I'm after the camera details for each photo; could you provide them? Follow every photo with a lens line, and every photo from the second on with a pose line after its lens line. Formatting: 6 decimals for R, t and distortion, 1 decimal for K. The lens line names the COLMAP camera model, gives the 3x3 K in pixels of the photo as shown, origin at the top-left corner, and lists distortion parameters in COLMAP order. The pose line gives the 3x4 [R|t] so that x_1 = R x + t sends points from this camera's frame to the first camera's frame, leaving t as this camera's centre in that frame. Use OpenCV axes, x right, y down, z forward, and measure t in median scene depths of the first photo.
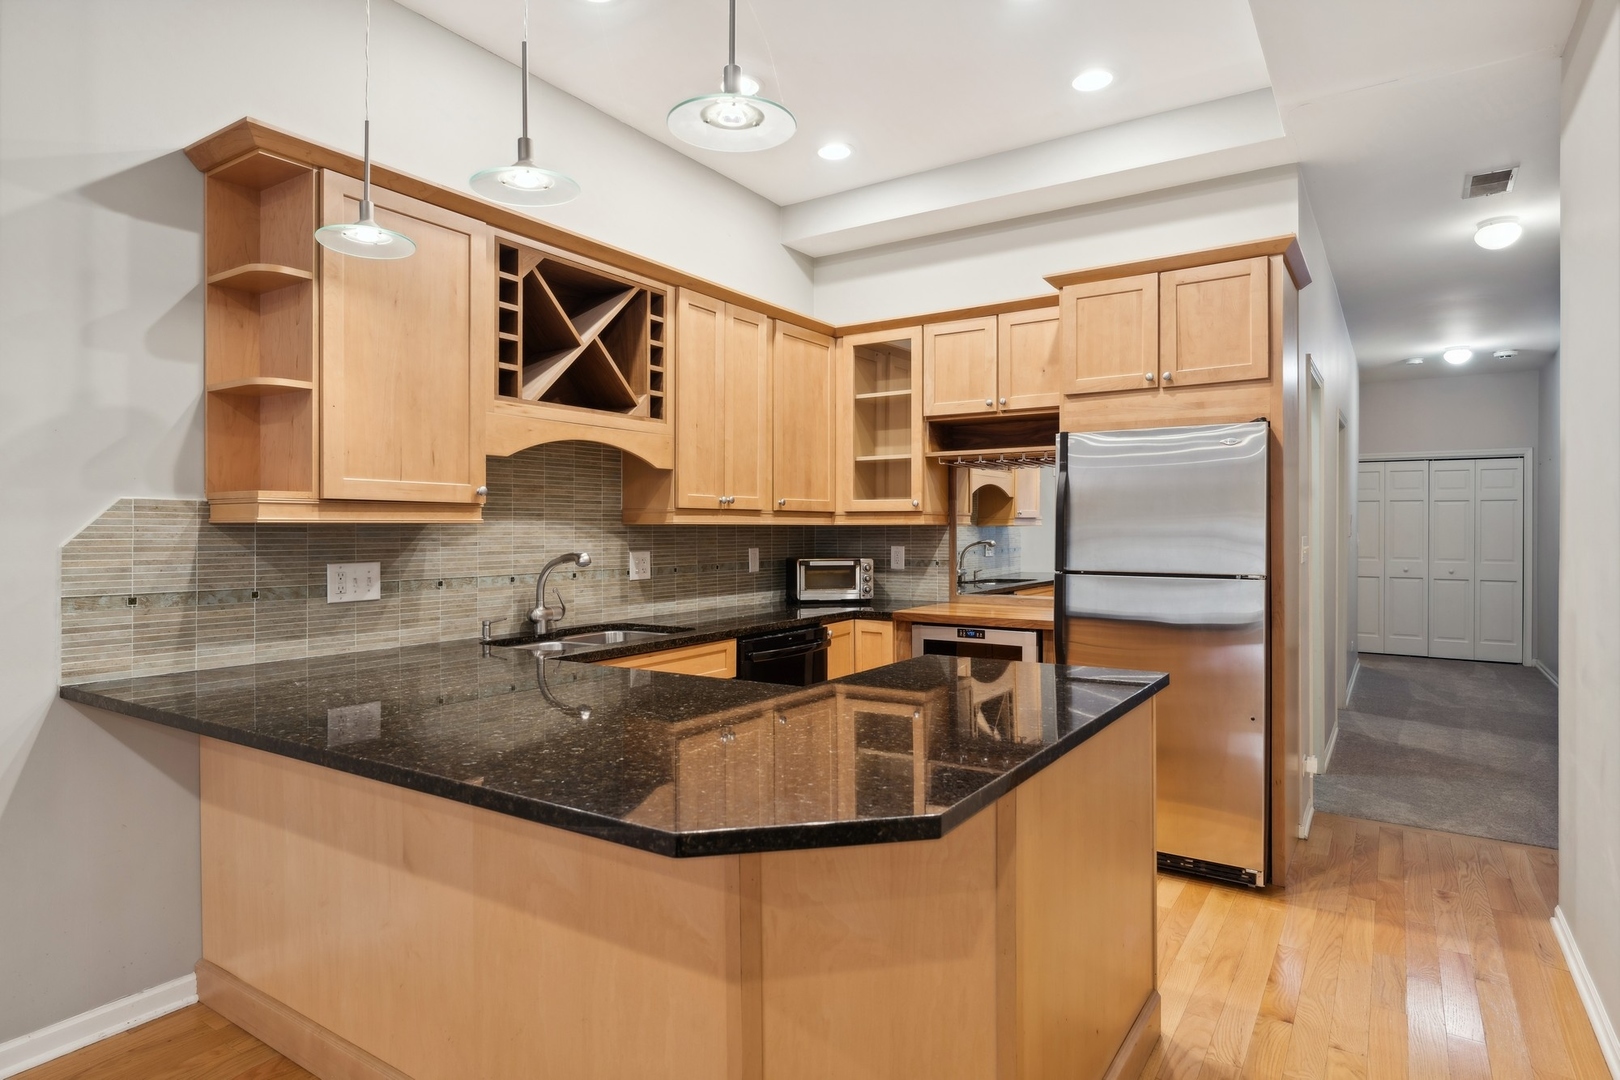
lens RADIAL K [[890.5, 0, 802.0], [0, 890.5, 536.2], [0, 0, 1]] dist [0.007687, 0.000640]
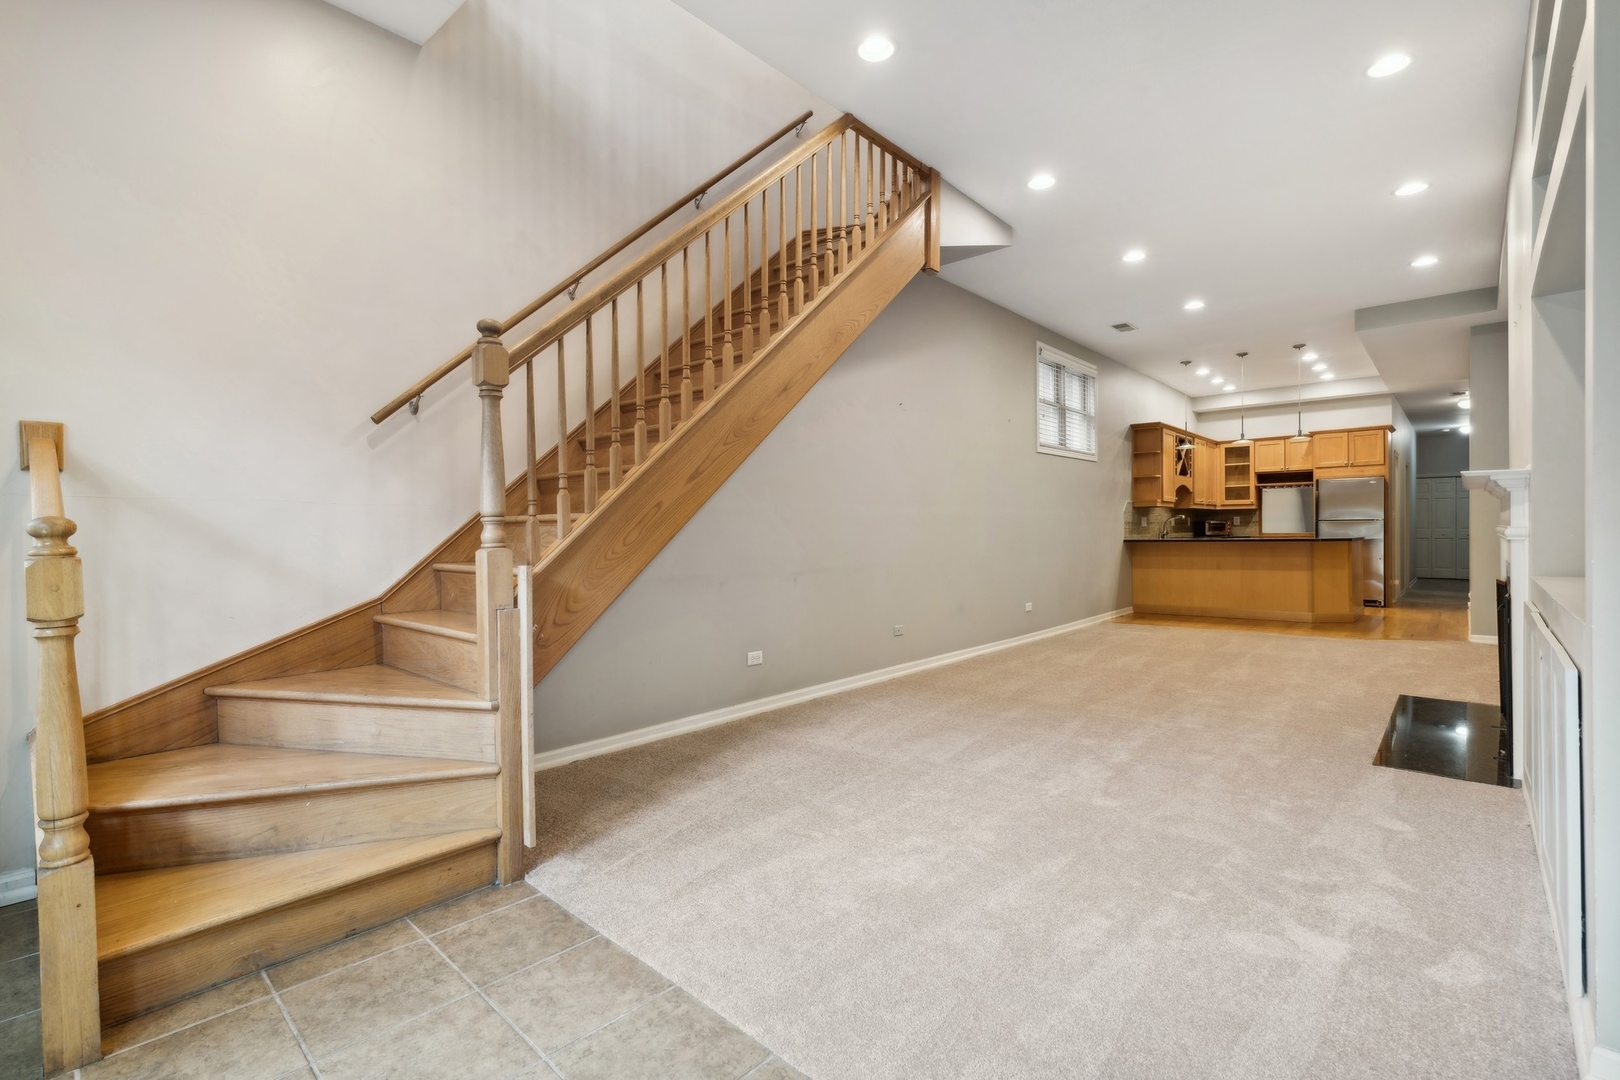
lens RADIAL K [[742.6, 0, 814.6], [0, 742.6, 541.4], [0, 0, 1]] dist [-0.001852, 0.000584]
pose [[0.991541, -0.004110, -0.129731, -1.000475], [0.005211, 0.999953, 0.008143, 0.068820], [0.129691, -0.008750, 0.991516, -1.654136]]
